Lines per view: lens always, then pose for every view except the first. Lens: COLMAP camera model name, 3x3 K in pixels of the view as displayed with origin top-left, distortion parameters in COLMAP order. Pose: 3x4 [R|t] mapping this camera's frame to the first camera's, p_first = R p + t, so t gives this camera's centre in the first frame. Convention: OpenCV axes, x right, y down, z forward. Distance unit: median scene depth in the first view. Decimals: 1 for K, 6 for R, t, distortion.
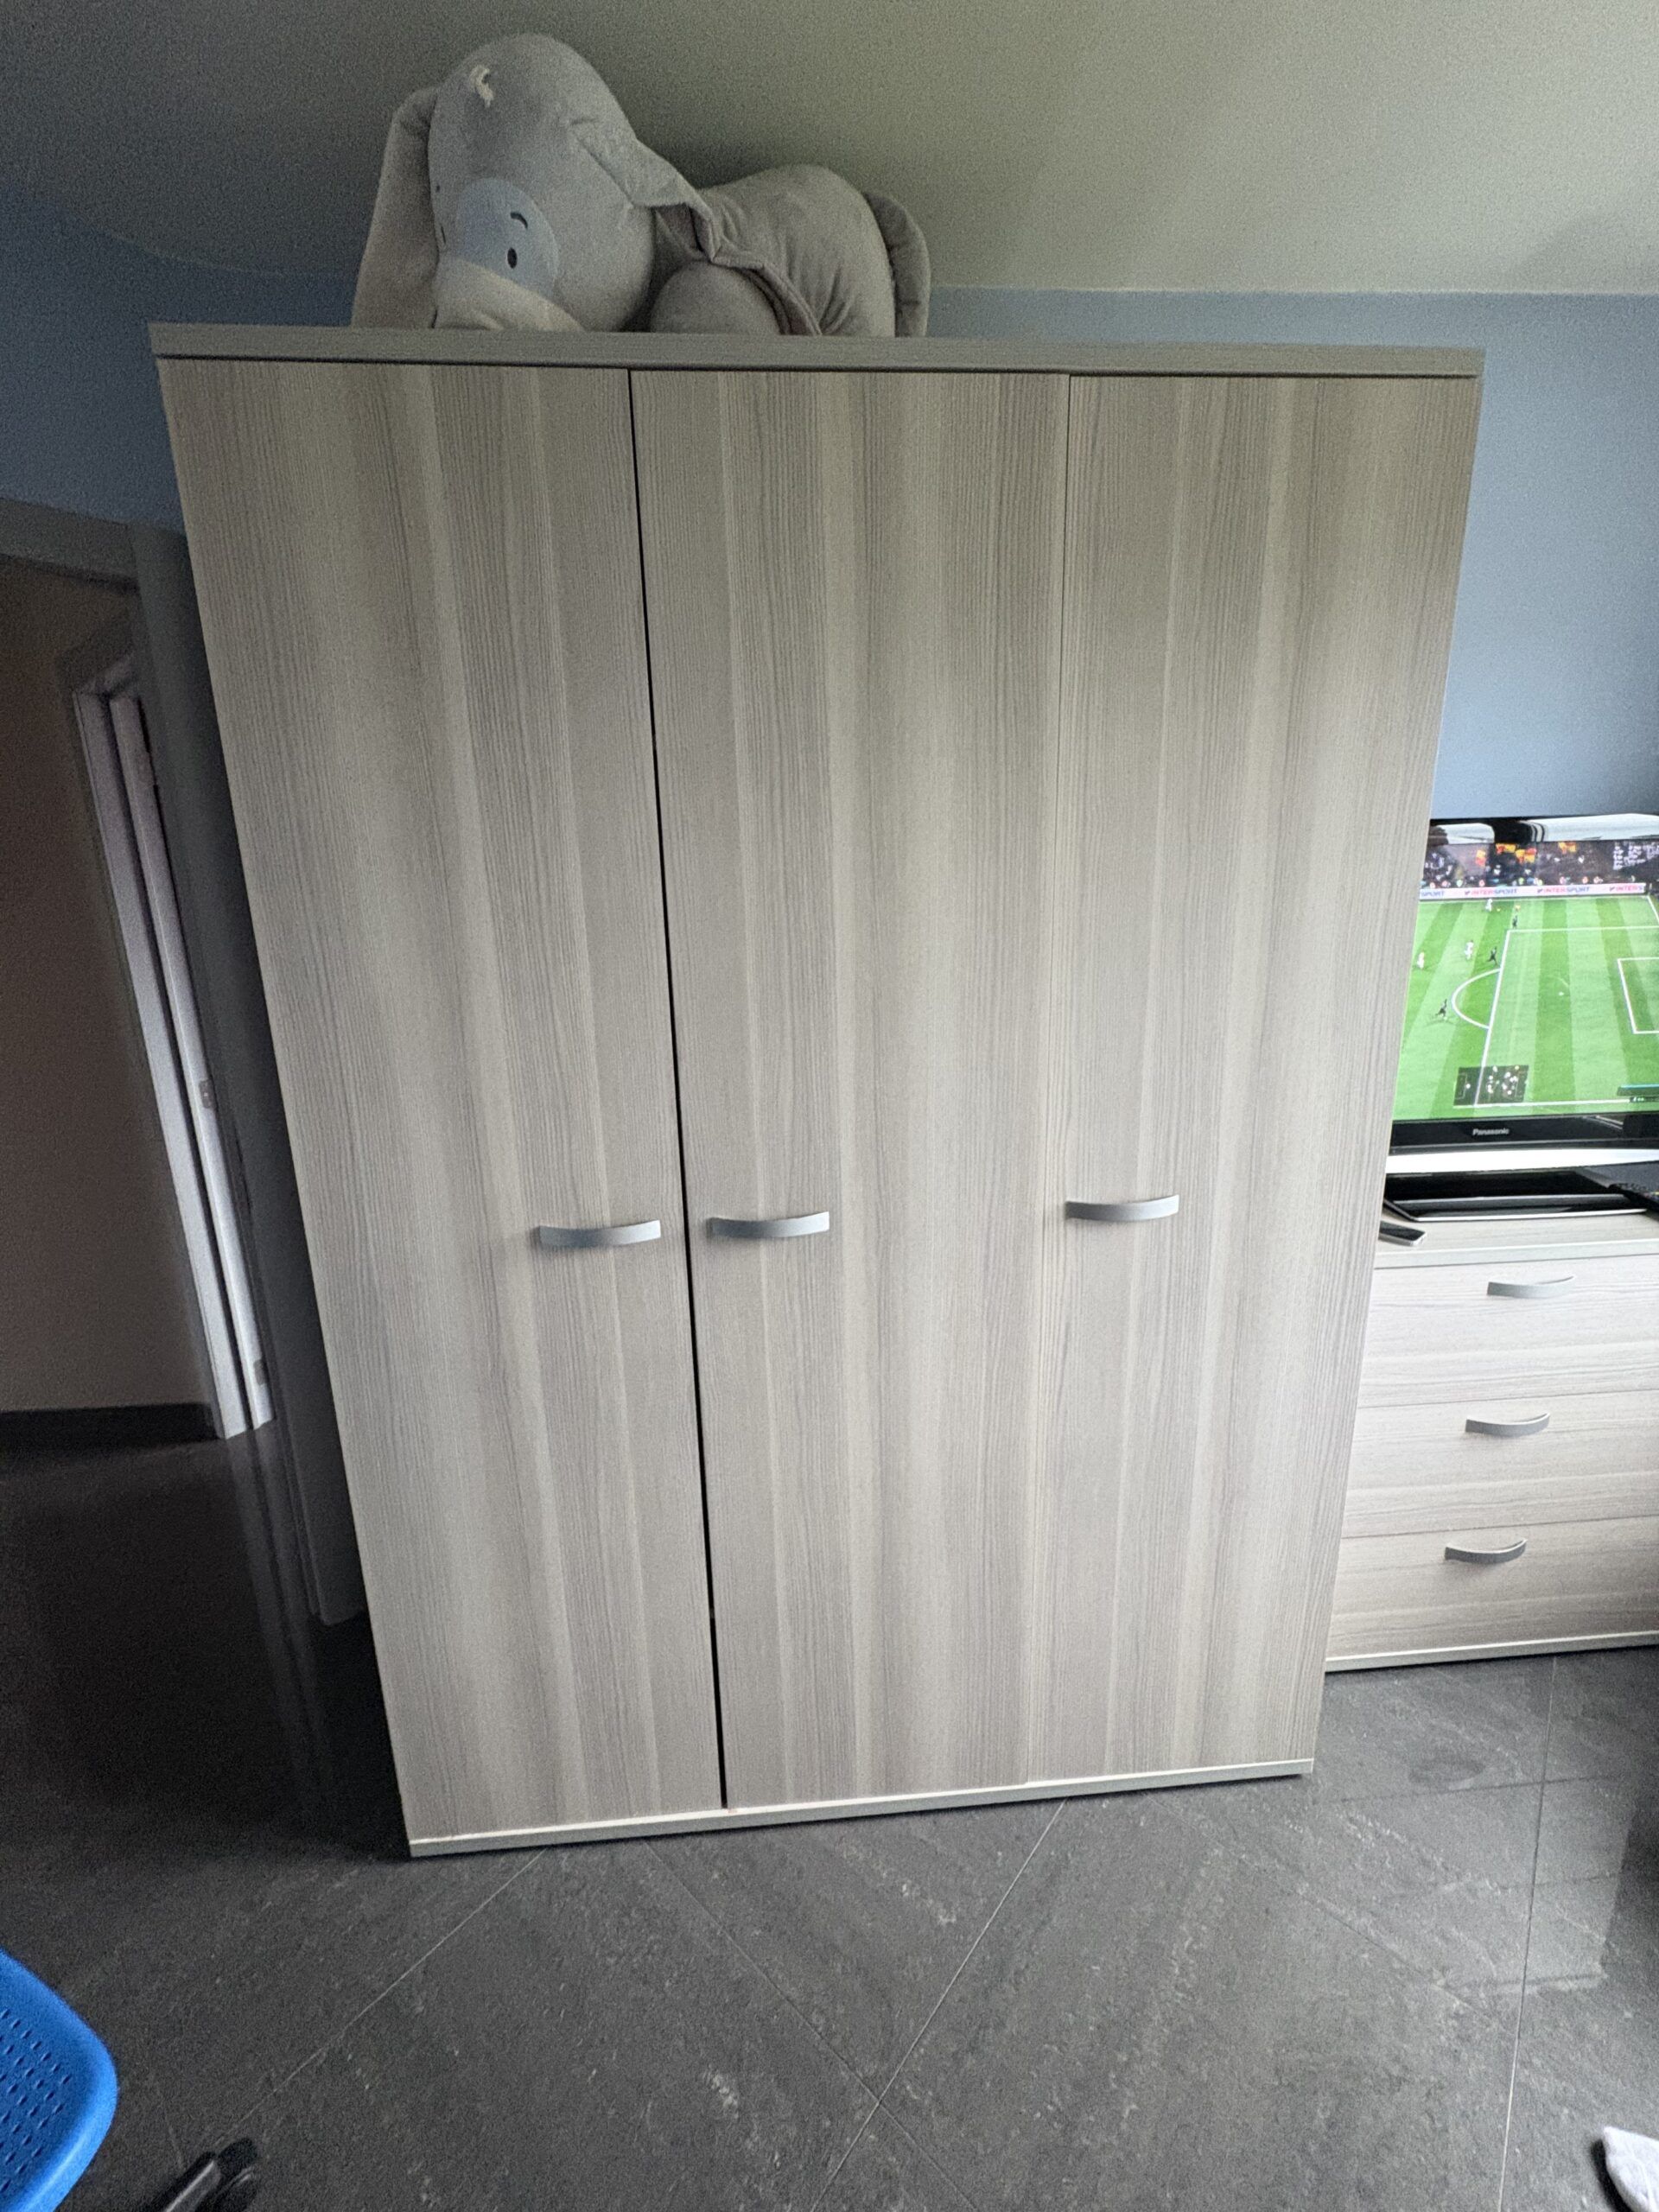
lens RADIAL K [[866.5, 0, 829.5], [0, 866.5, 1106.0], [0, 0, 1]] dist [-0.000516, -0.000272]
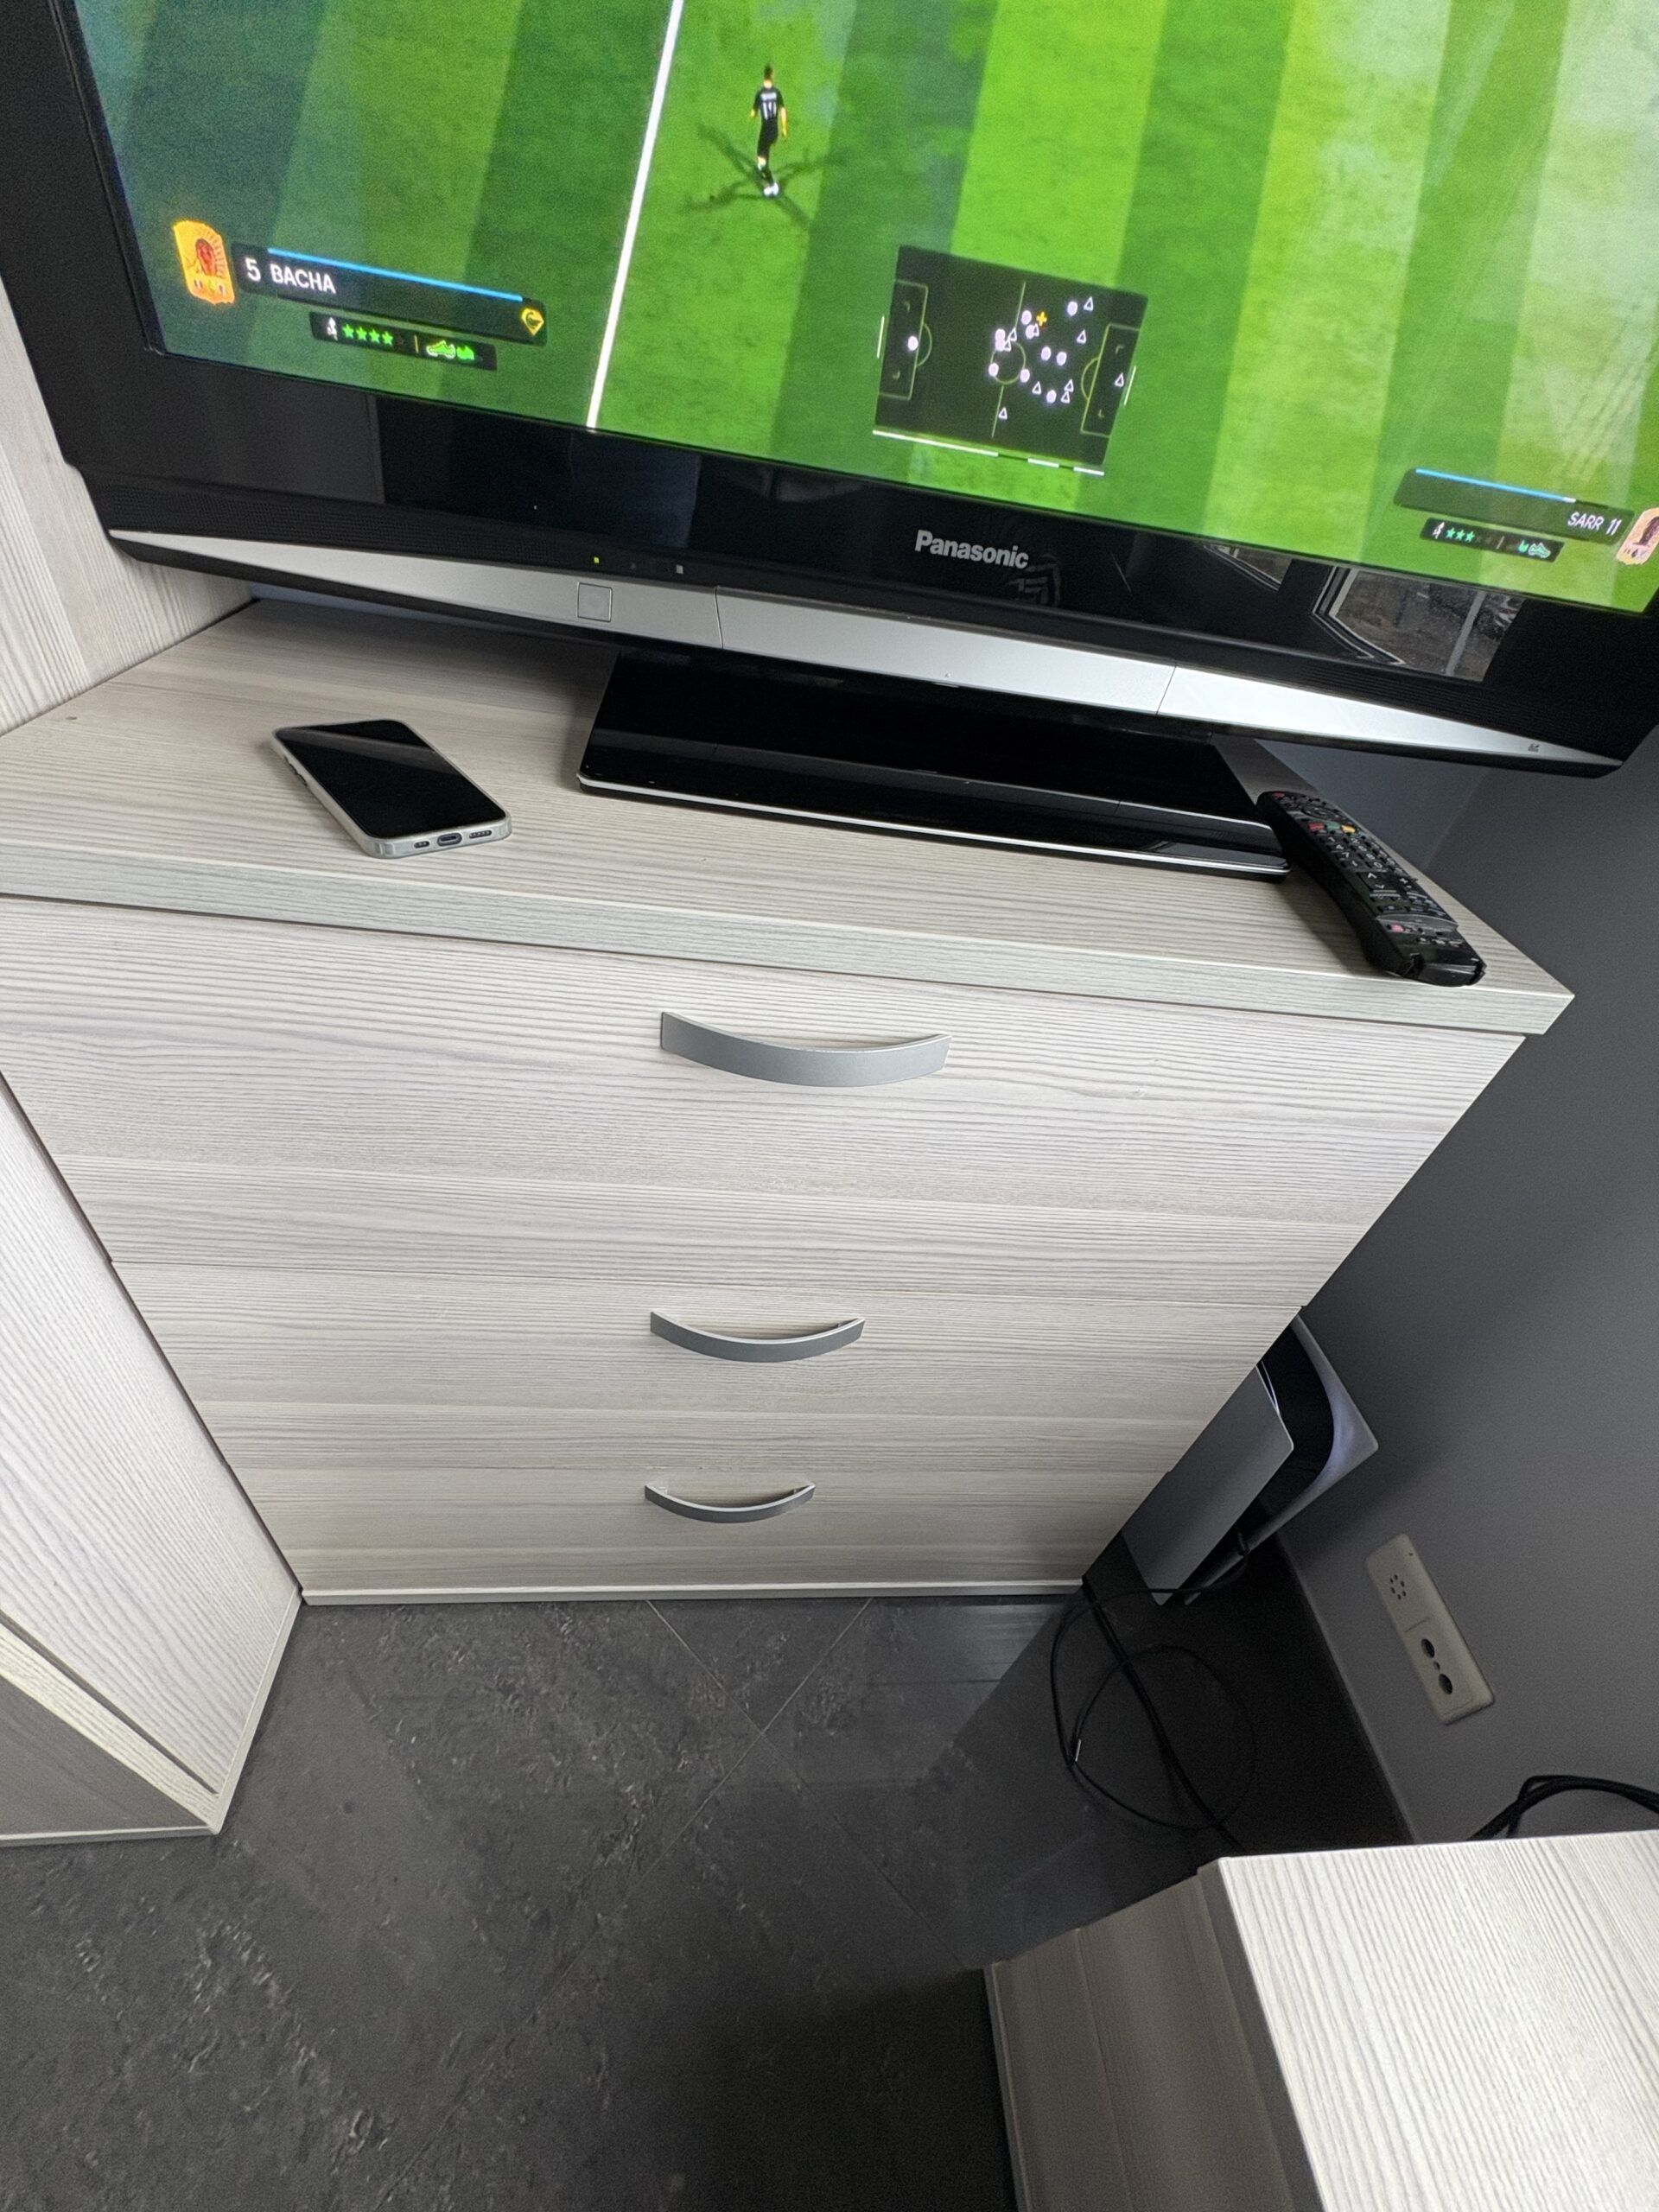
lens RADIAL K [[866.5, 0, 829.5], [0, 866.5, 1106.0], [0, 0, 1]] dist [-0.000516, -0.000272]
pose [[0.984751, 0.130829, 0.114668, 0.750664], [-0.168625, 0.879919, 0.444194, 0.081207], [-0.042785, -0.456757, 0.888562, 0.672820]]
